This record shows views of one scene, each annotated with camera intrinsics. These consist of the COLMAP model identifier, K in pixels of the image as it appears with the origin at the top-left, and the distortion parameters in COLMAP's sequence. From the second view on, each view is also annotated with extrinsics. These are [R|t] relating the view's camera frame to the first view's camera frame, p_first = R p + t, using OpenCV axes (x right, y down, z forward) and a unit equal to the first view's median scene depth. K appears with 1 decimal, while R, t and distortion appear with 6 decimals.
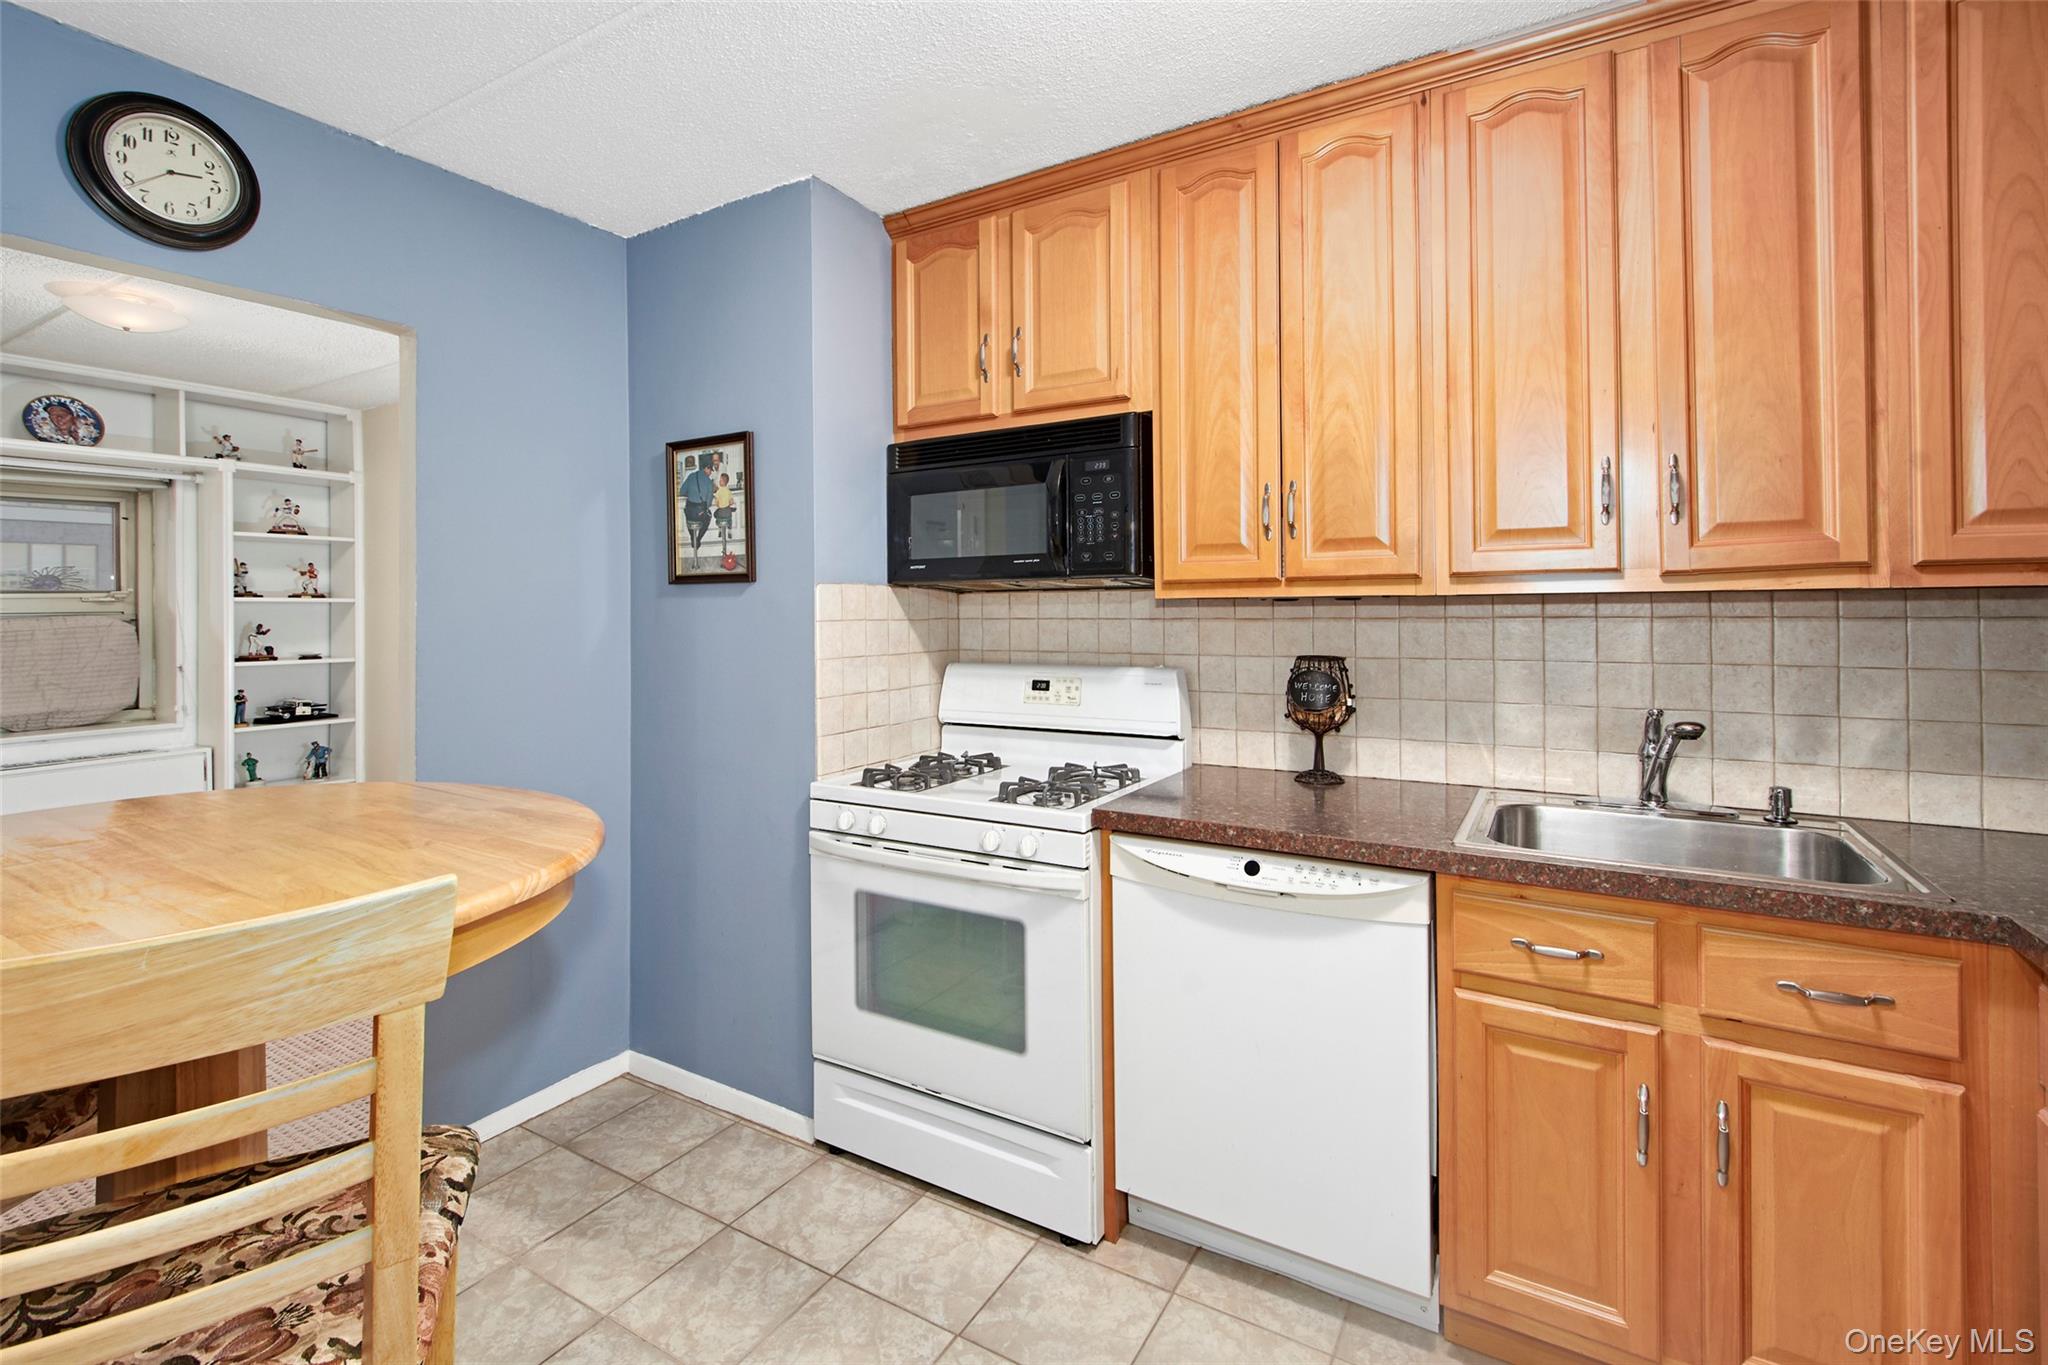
lens RADIAL K [[920.7, 0, 1016.9], [0, 920.7, 599.2], [0, 0, 1]] dist [0.000928, 0.000019]
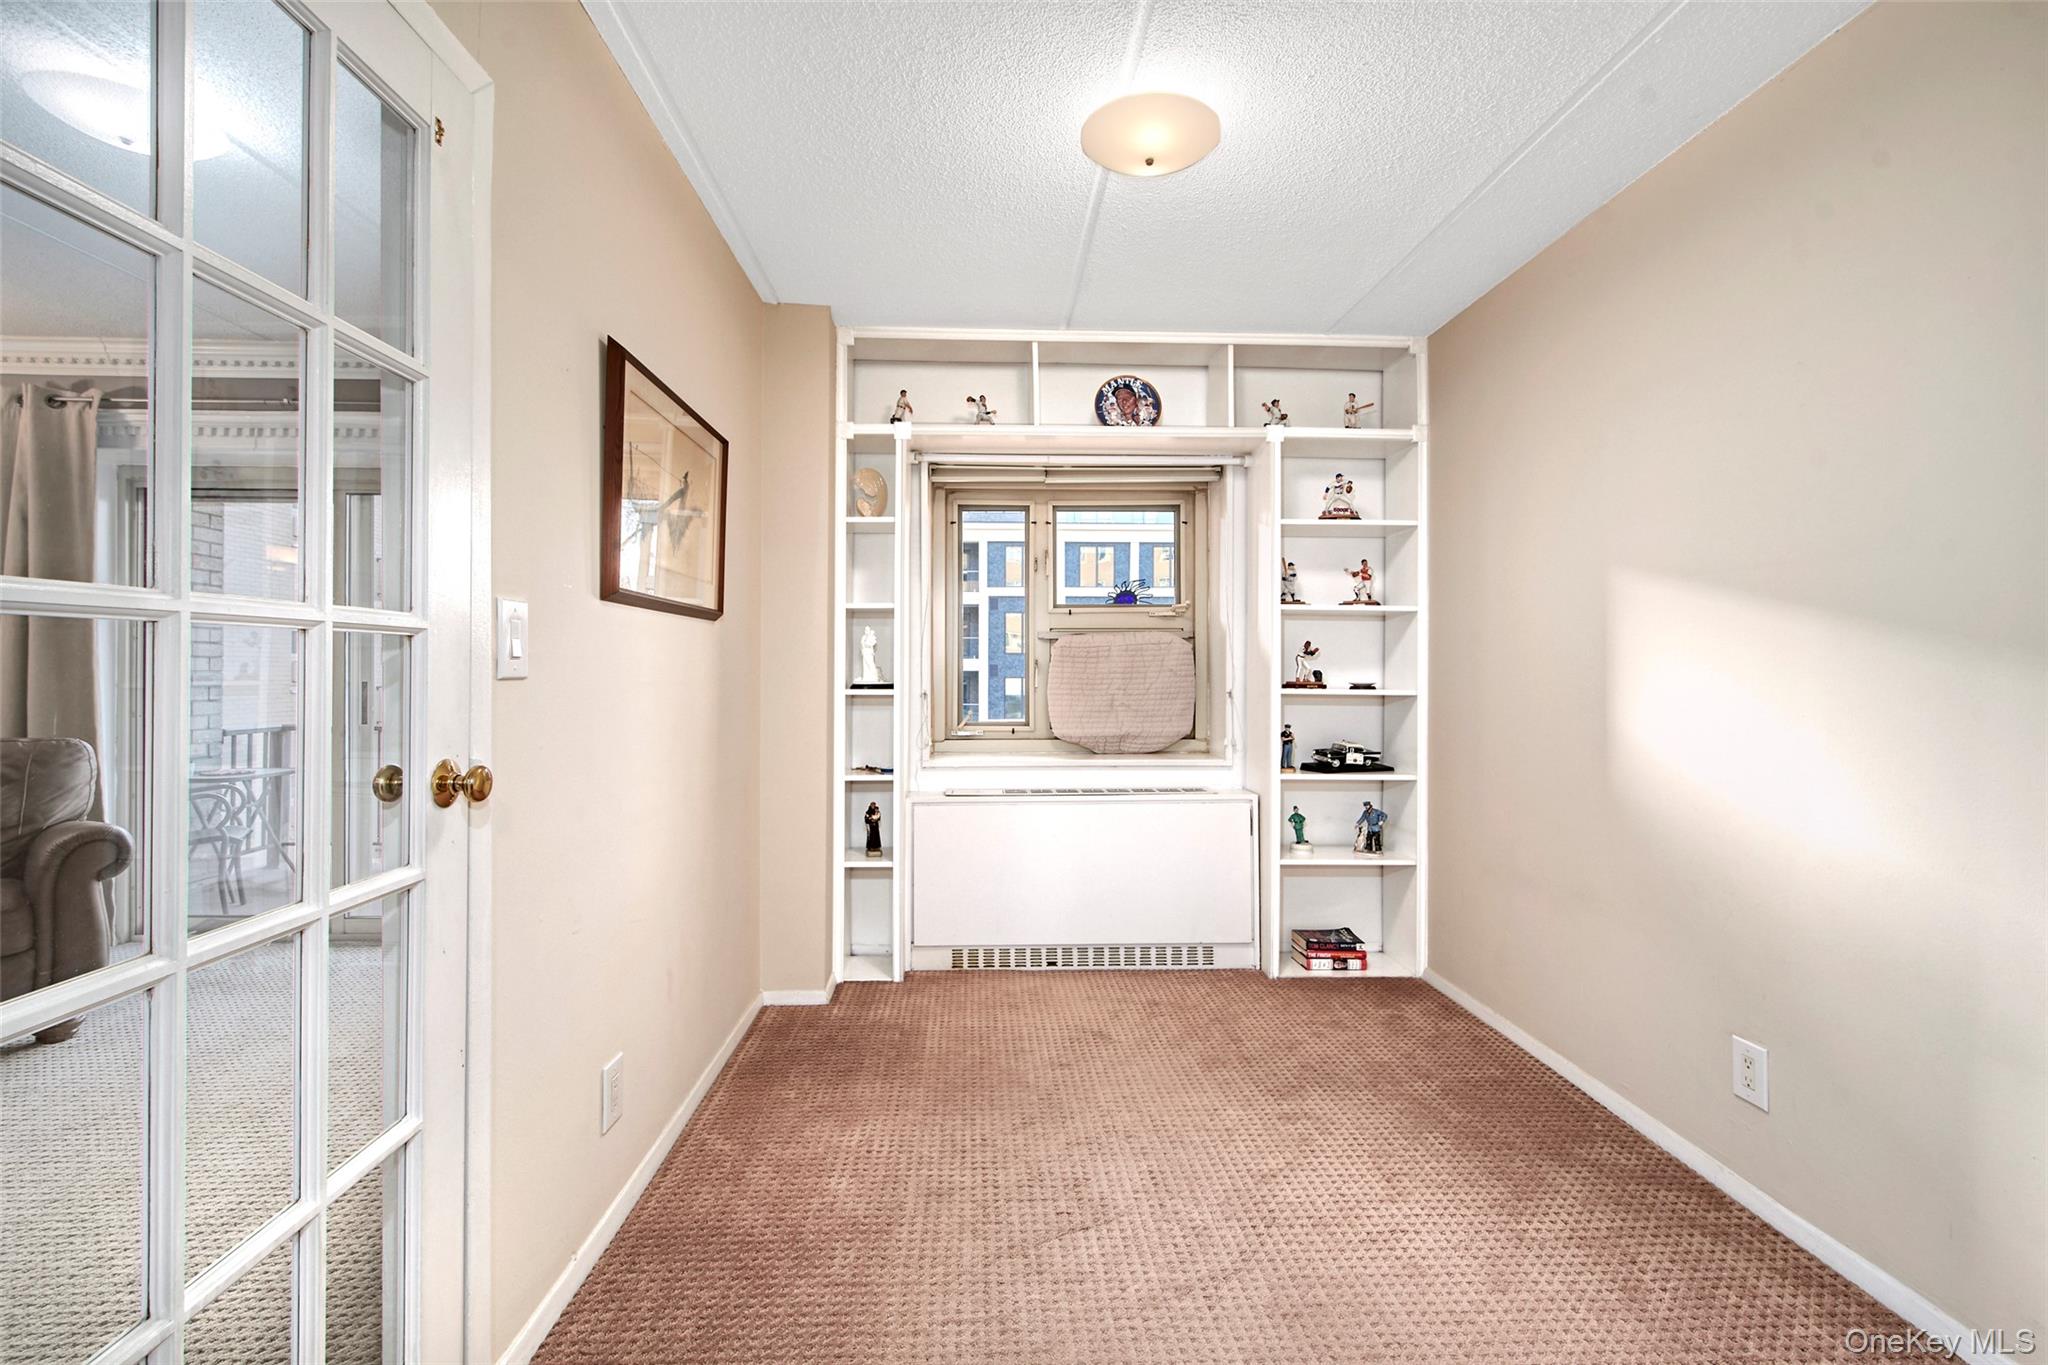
lens RADIAL K [[896.7, 0, 1019.0], [0, 896.7, 668.6], [0, 0, 1]] dist [0.001735, -0.000130]
pose [[0.542607, 0.010382, -0.839922, -0.332891], [-0.002345, 0.999938, 0.010844, 0.043698], [0.839983, -0.003914, 0.542598, 0.402262]]
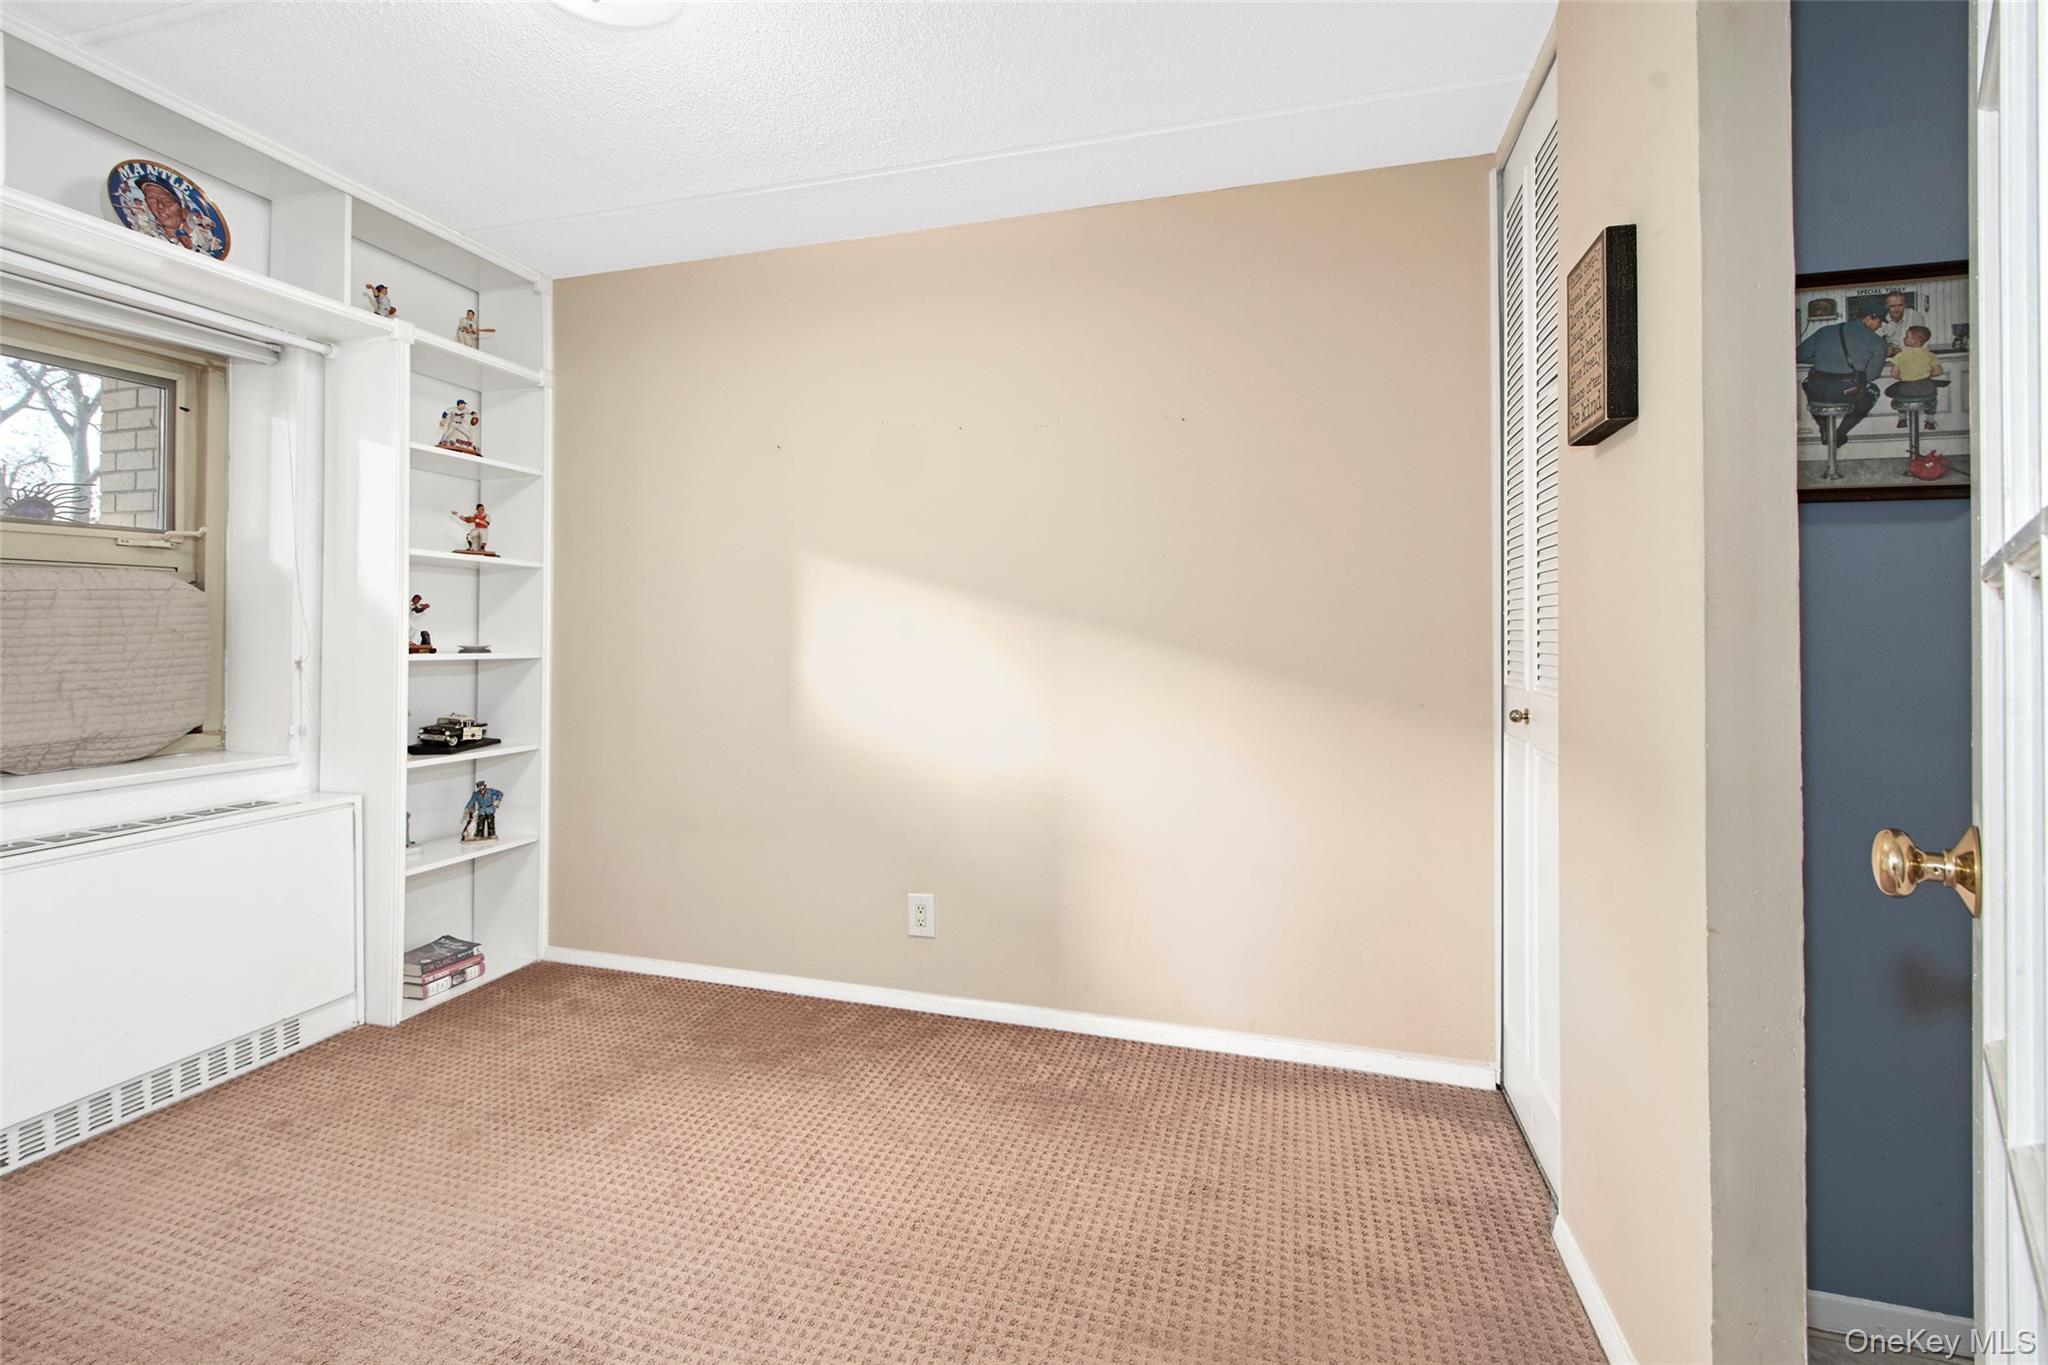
lens RADIAL K [[918.5, 0, 1001.5], [0, 918.5, 616.3], [0, 0, 1]] dist [-0.001573, -0.000387]
pose [[0.969985, 0.016980, 0.242572, -0.605499], [-0.014675, 0.999828, -0.011304, 0.043954], [-0.242723, 0.007405, 0.970067, 0.308068]]
